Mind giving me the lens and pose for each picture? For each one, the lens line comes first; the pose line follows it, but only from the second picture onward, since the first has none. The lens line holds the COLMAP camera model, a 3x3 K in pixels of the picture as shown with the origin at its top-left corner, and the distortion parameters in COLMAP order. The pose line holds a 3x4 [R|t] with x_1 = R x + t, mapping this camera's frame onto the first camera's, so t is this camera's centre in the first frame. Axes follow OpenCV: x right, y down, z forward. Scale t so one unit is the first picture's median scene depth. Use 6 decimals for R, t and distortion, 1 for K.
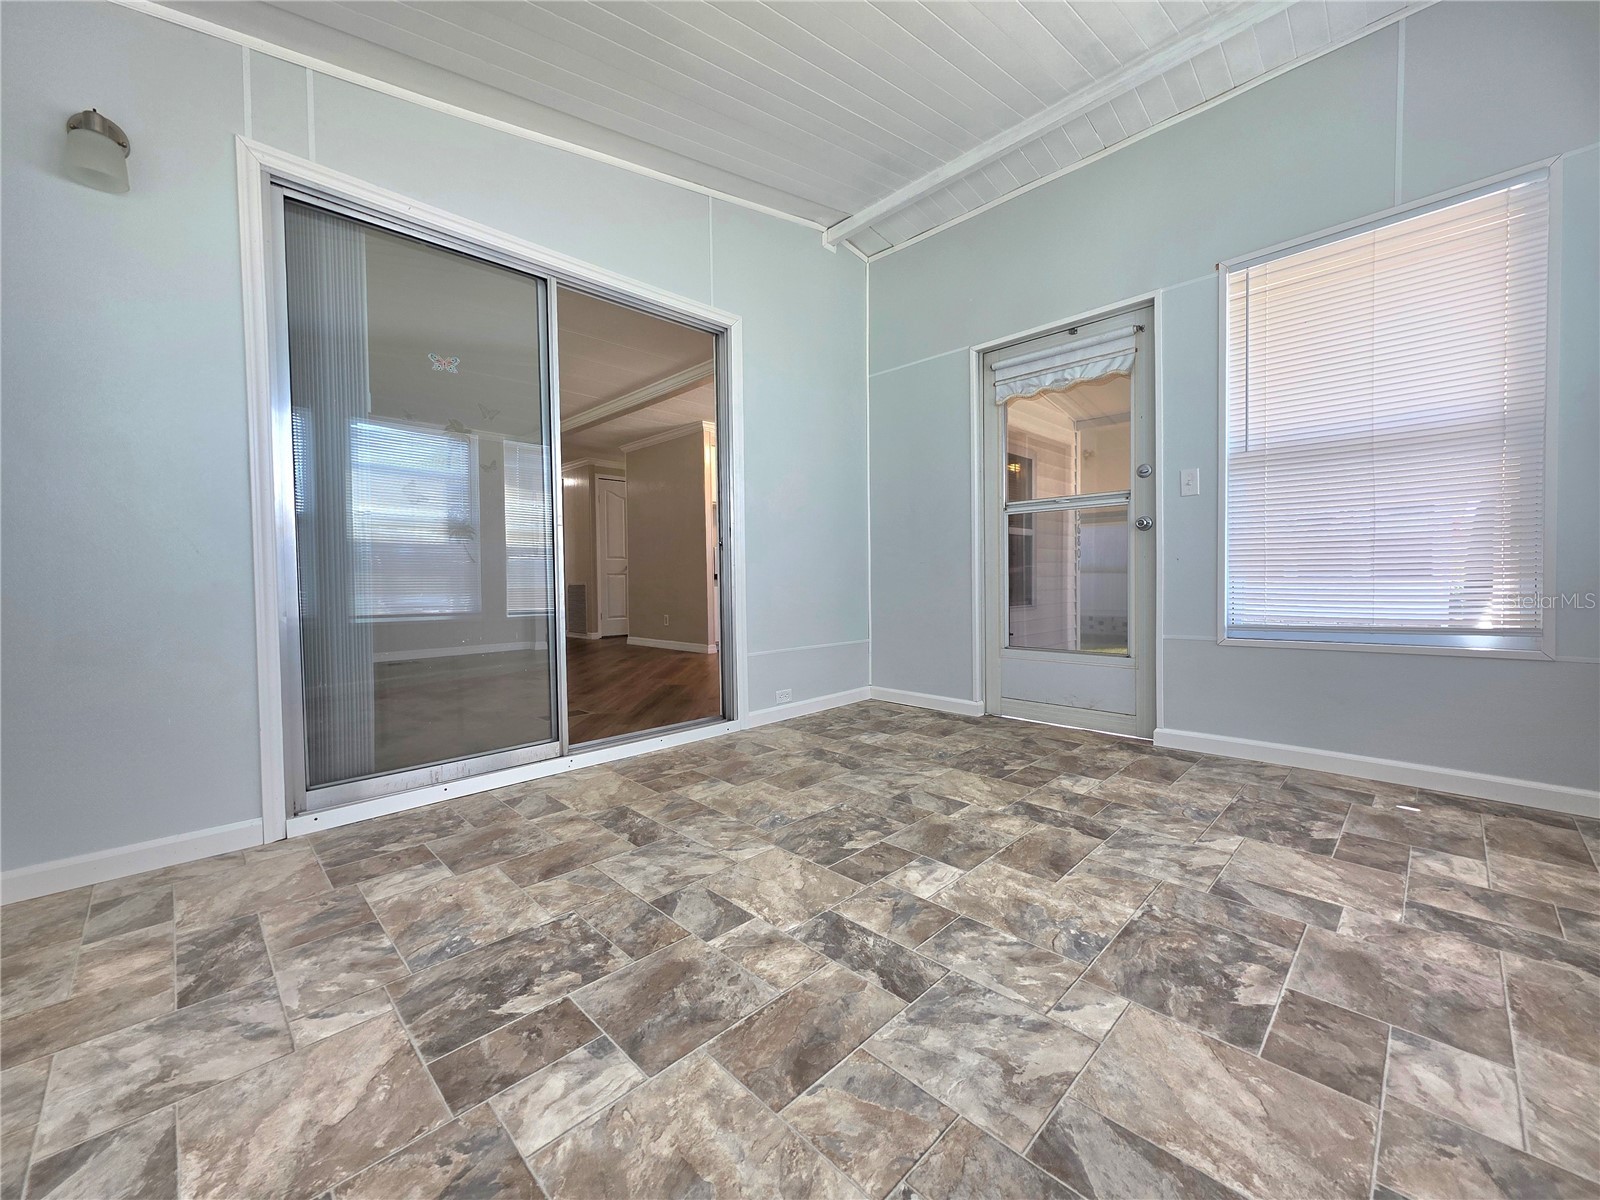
lens RADIAL K [[637.2, 0, 795.5], [0, 637.2, 598.9], [0, 0, 1]] dist [0.000495, 0.000398]
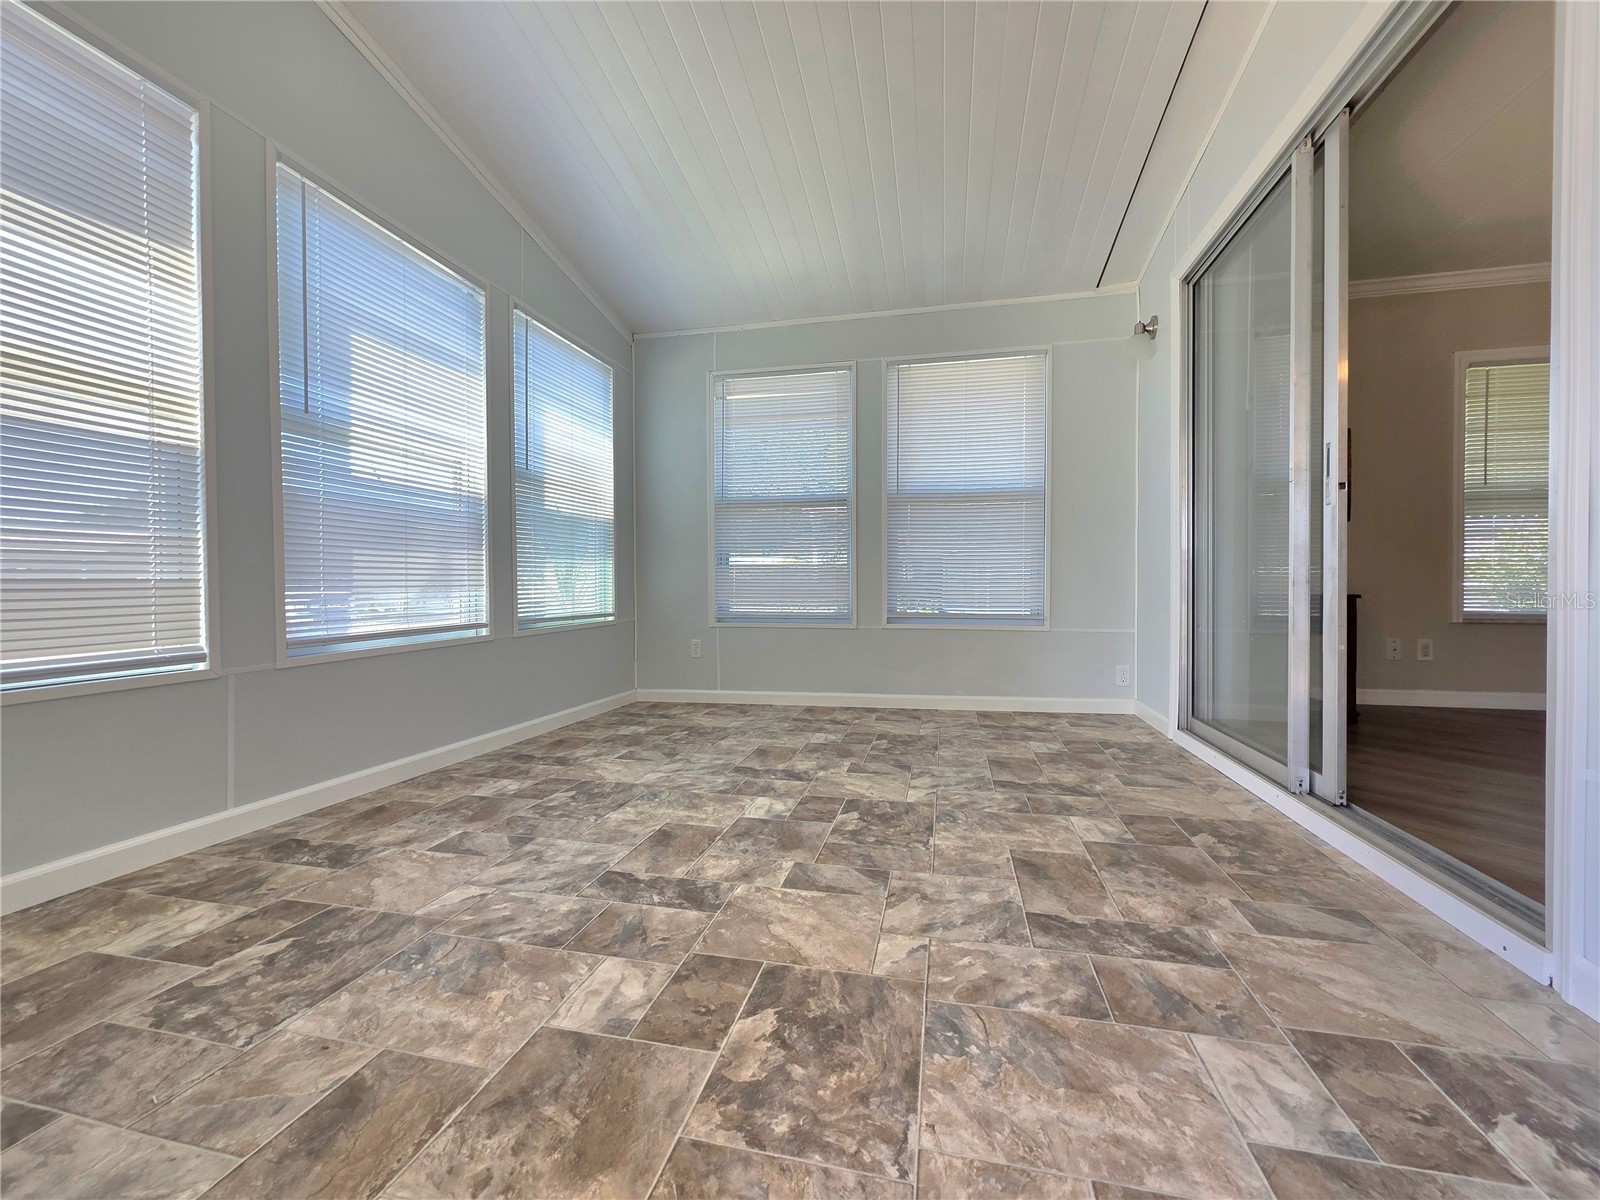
lens RADIAL K [[637.2, 0, 807.6], [0, 637.2, 599.1], [0, 0, 1]] dist [0.000495, 0.000398]
pose [[-0.835160, 0.027283, -0.549330, 0.750321], [-0.003944, 0.998446, 0.055585, -0.023014], [0.549993, 0.048589, -0.833755, 1.911565]]
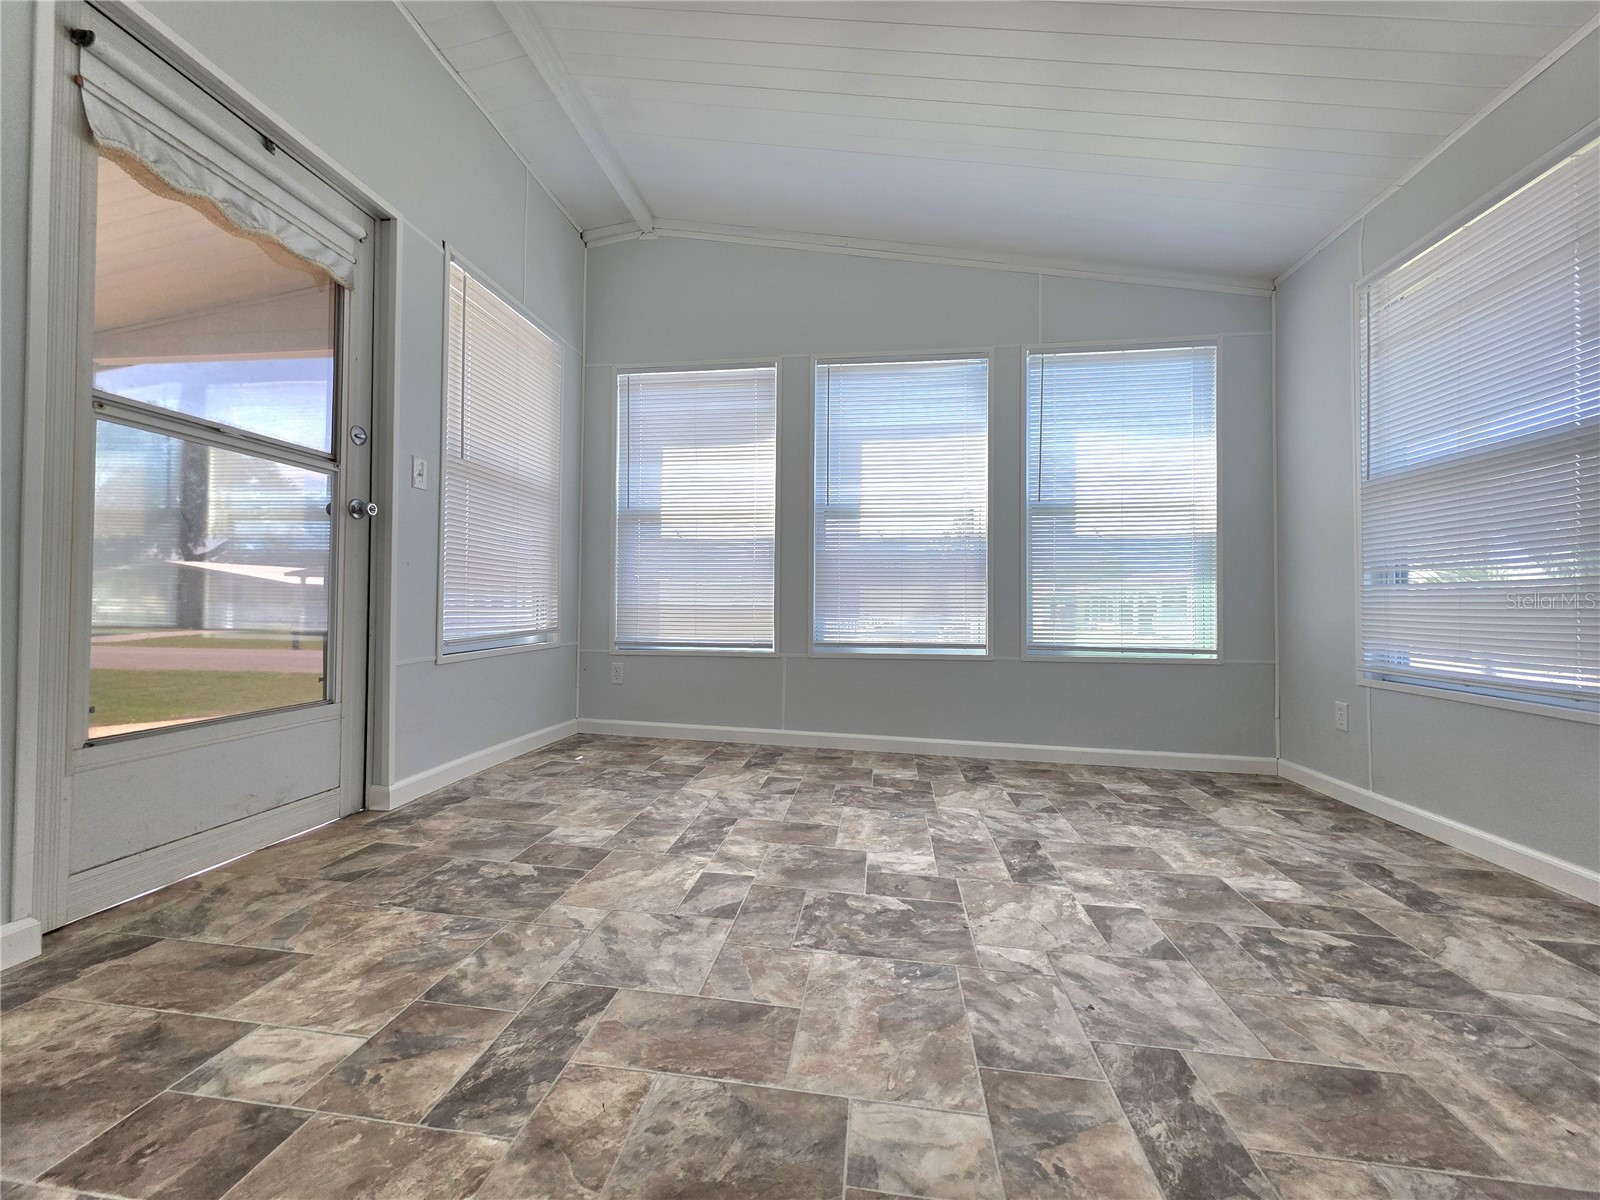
lens RADIAL K [[637.2, 0, 801.2], [0, 637.2, 602.5], [0, 0, 1]] dist [0.000495, 0.000398]
pose [[-0.621410, 0.005864, 0.783464, -0.511777], [0.019024, 0.999790, 0.007605, -0.016862], [-0.783255, 0.019630, -0.621391, 1.698272]]
